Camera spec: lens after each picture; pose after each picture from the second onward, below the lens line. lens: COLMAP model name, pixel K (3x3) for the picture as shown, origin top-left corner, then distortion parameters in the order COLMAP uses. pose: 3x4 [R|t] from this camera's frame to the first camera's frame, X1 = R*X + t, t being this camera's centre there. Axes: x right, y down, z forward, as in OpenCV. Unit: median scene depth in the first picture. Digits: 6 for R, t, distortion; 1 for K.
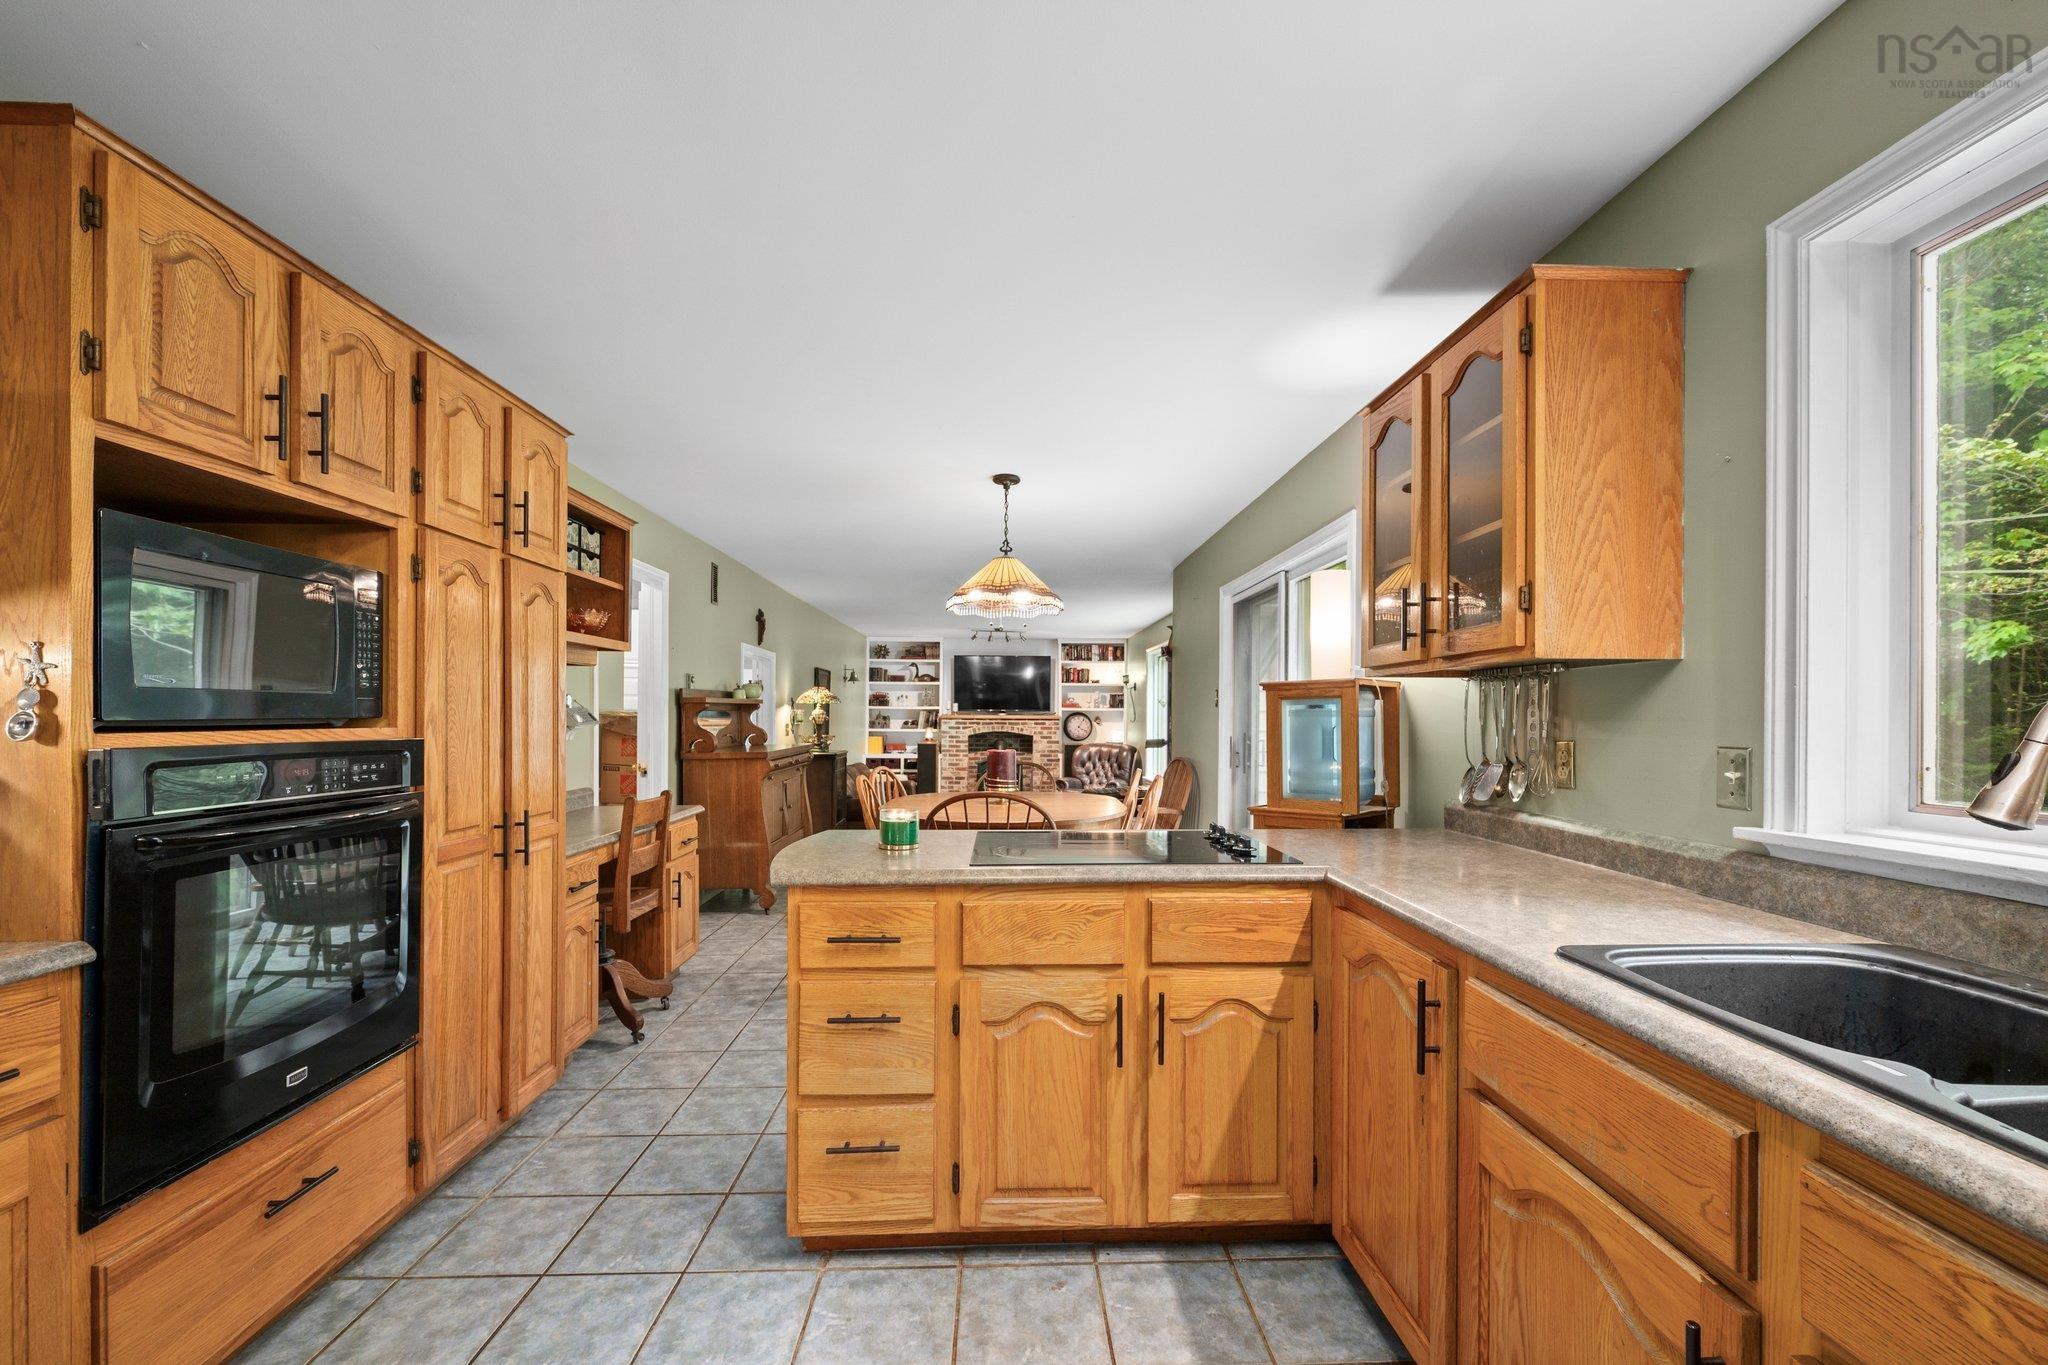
lens RADIAL K [[829.9, 0, 1016.9], [0, 829.9, 716.8], [0, 0, 1]] dist [0.000072, -0.000357]
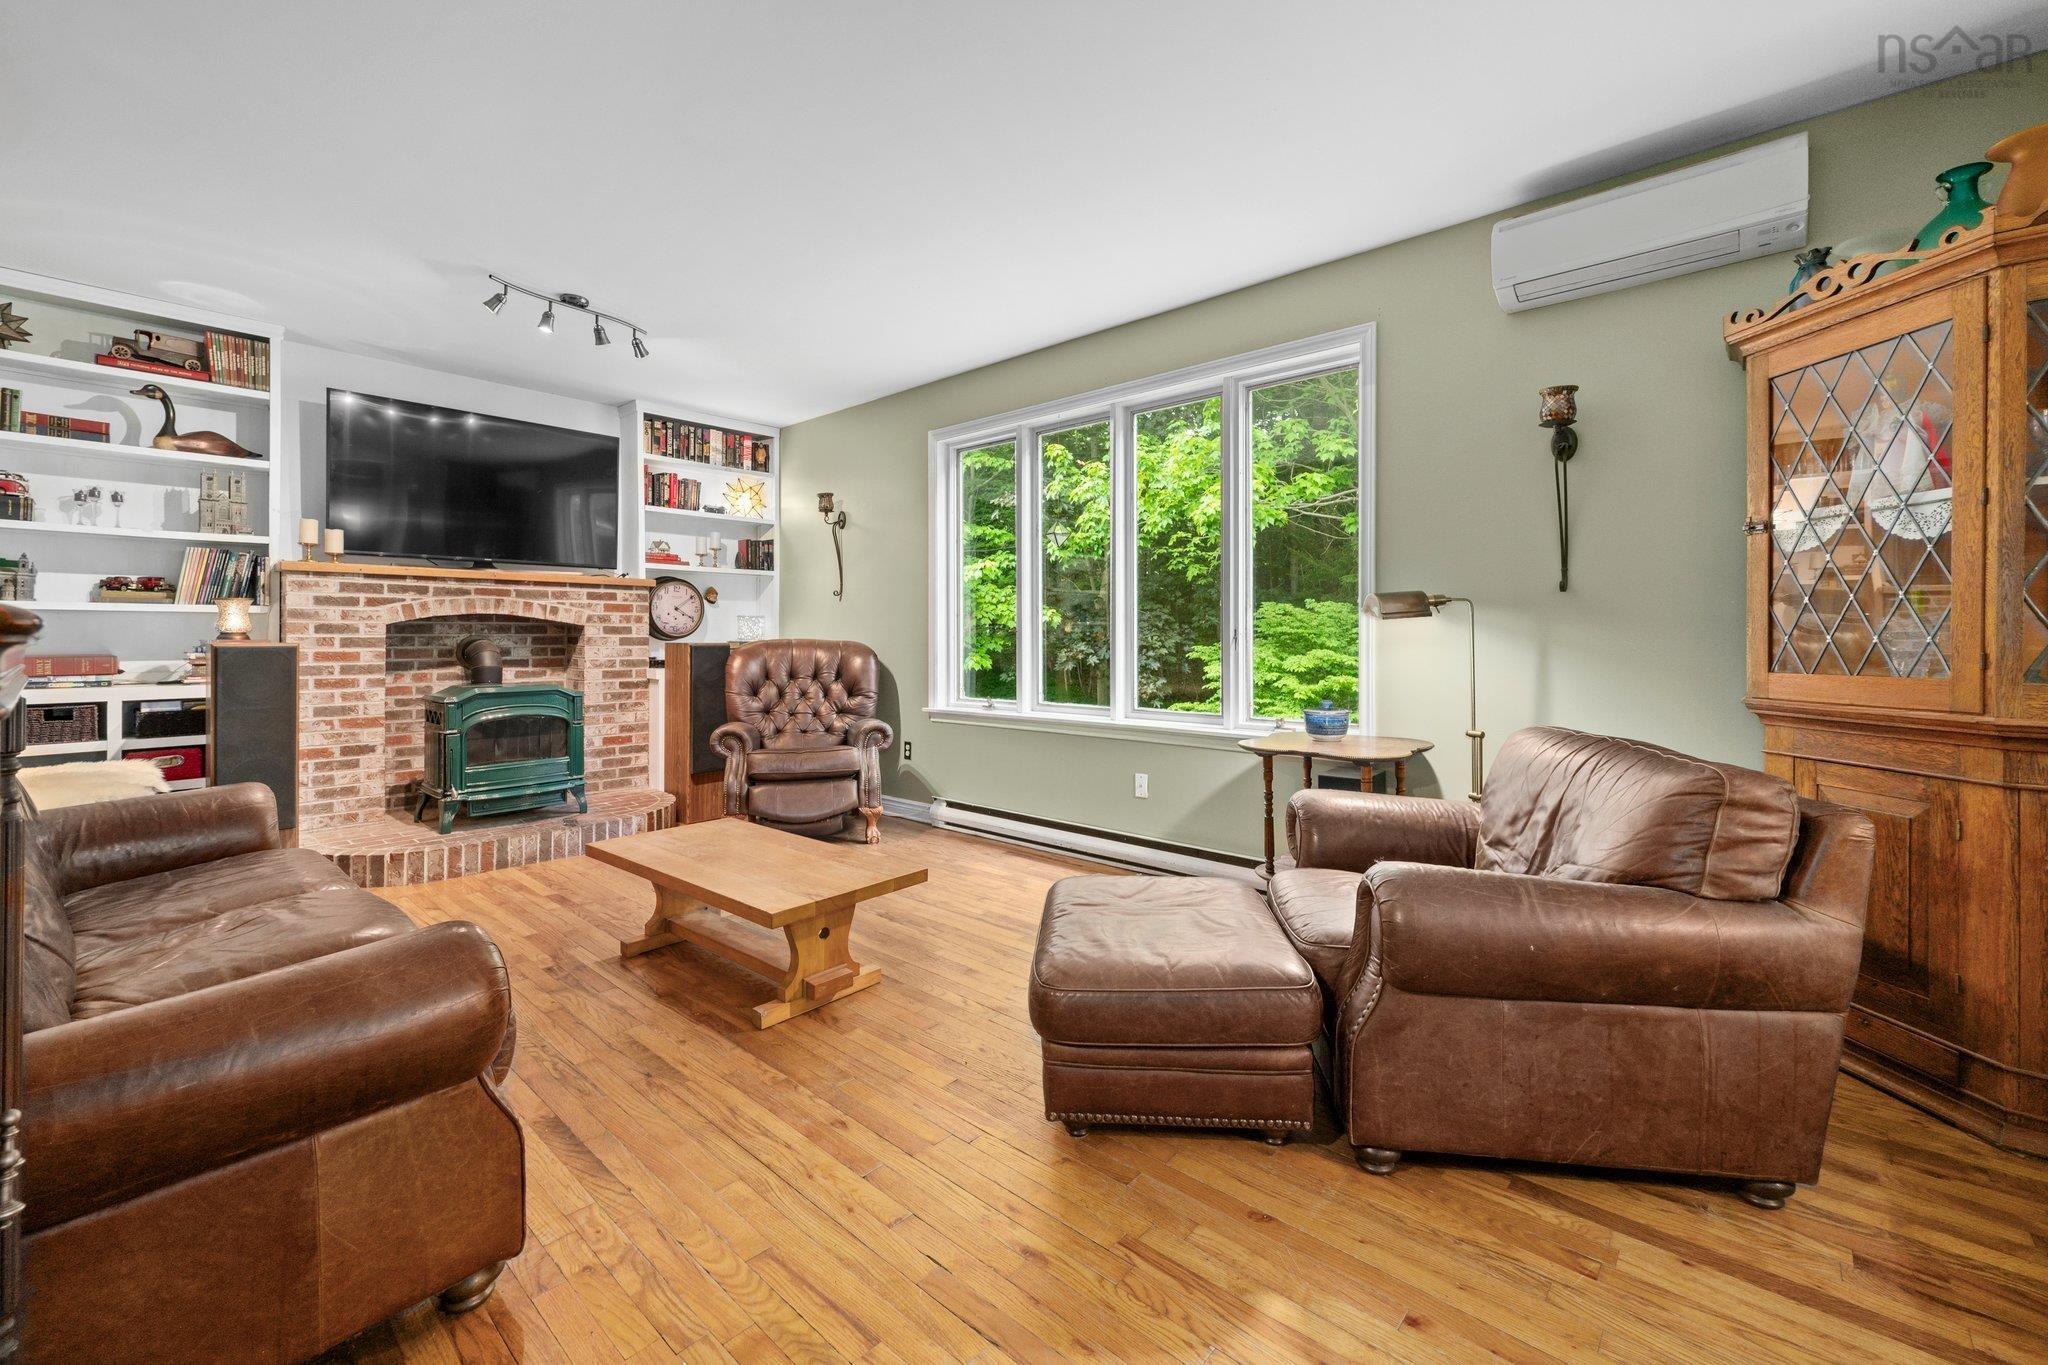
lens RADIAL K [[829.9, 0, 995.0], [0, 829.9, 649.6], [0, 0, 1]] dist [0.000072, -0.000357]
pose [[0.690686, -0.013188, 0.723034, -0.635836], [0.004737, 0.999895, 0.013712, 0.139765], [-0.723139, -0.006046, 0.690676, 2.728712]]
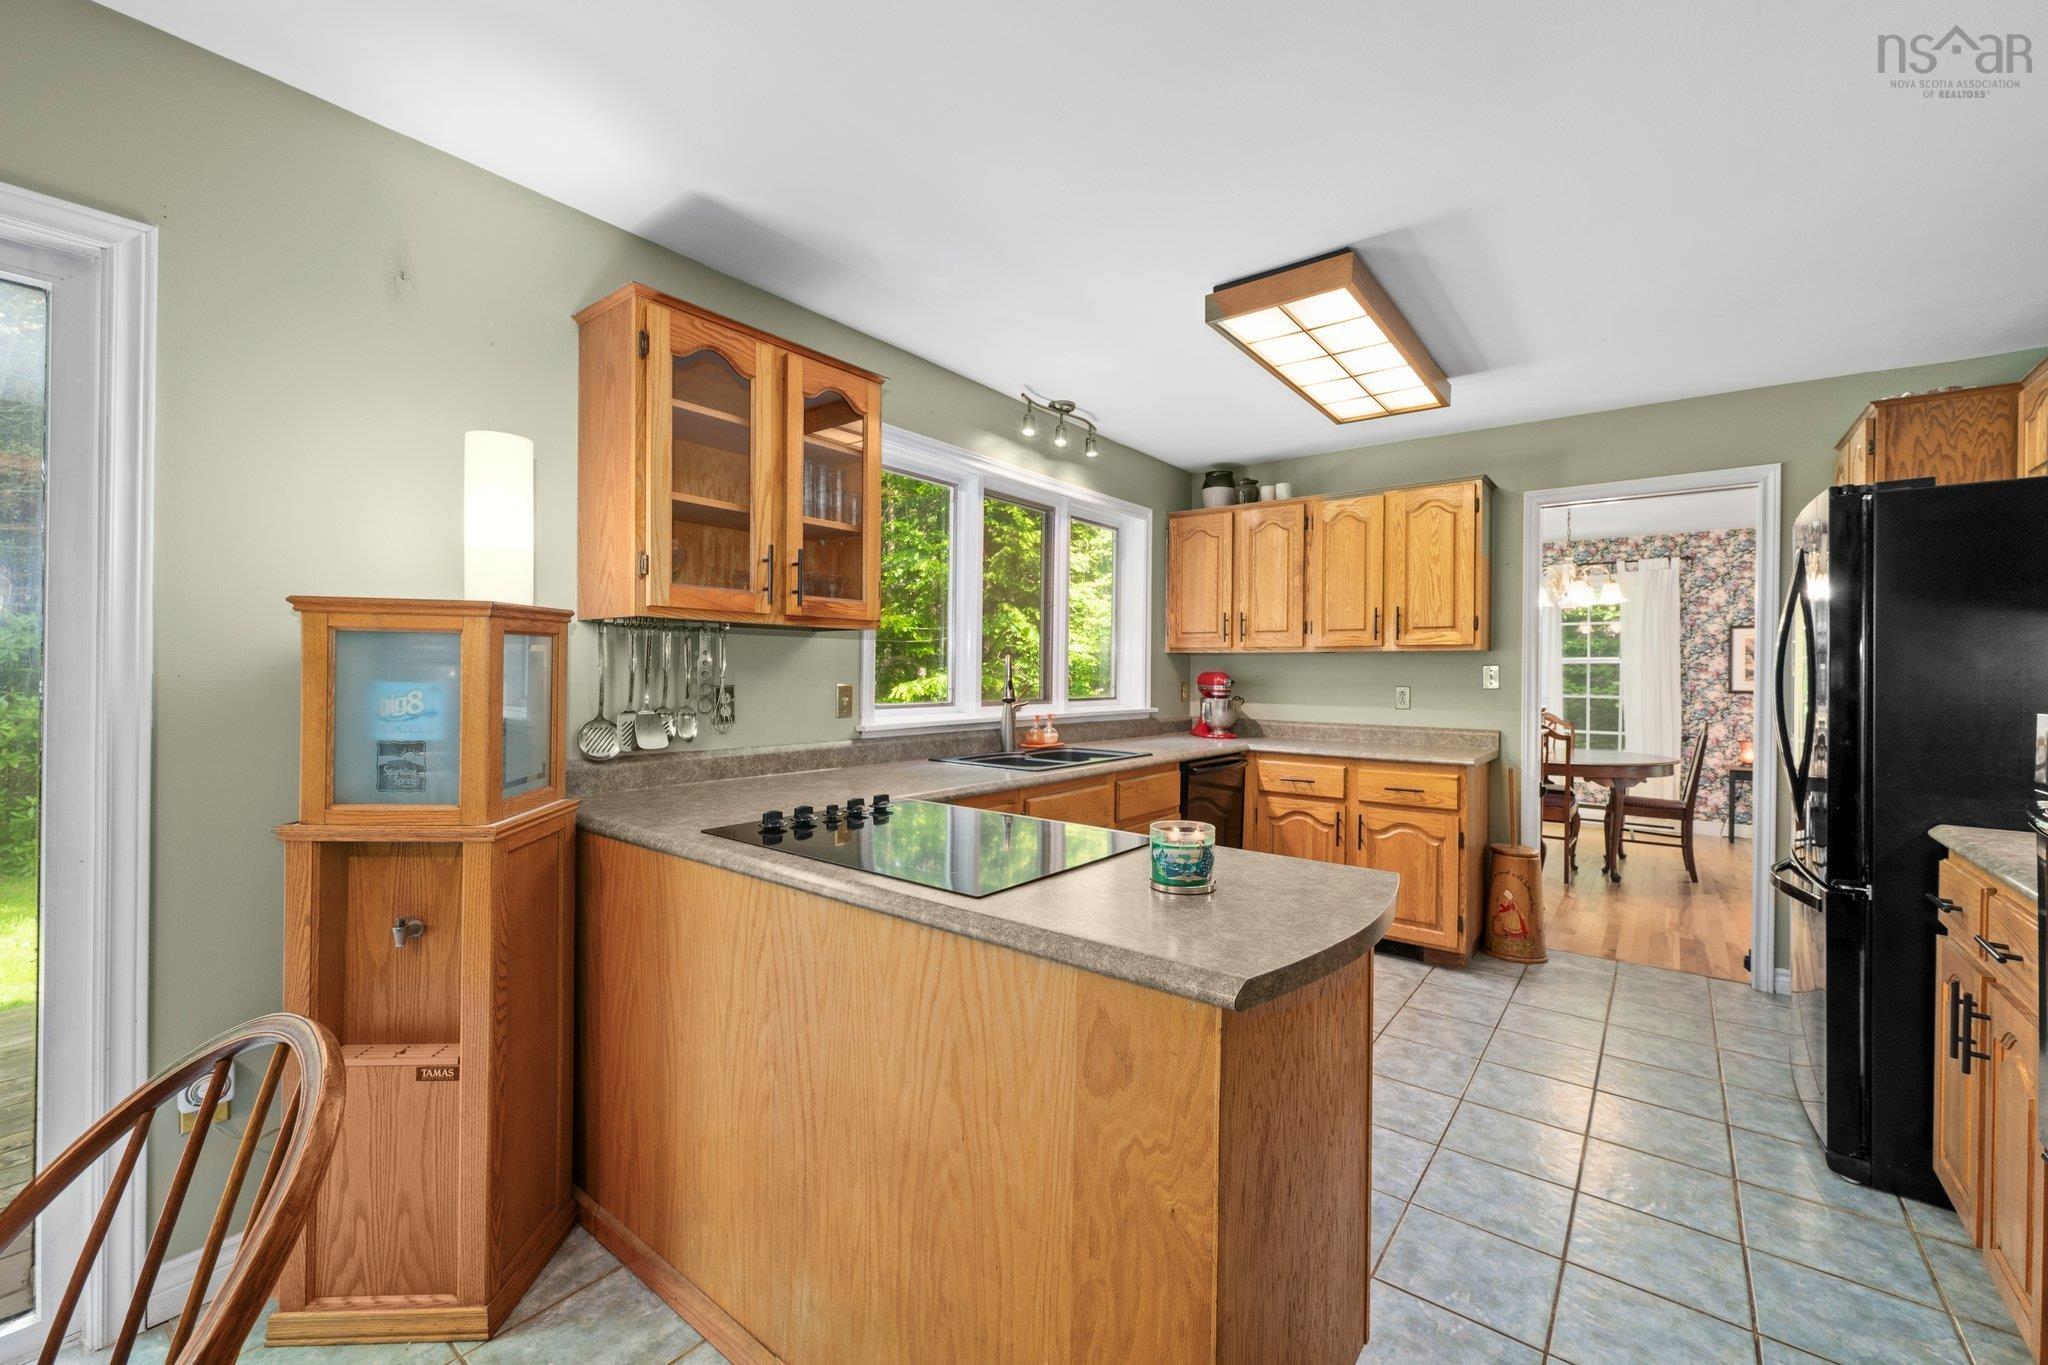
lens RADIAL K [[829.9, 0, 1035.5], [0, 829.9, 670.2], [0, 0, 1]] dist [0.000072, -0.000357]
pose [[-0.782567, -0.011508, 0.622460, -0.364951], [-0.013805, 0.999904, 0.001130, -0.001460], [-0.622413, -0.007709, -0.782651, 1.291122]]
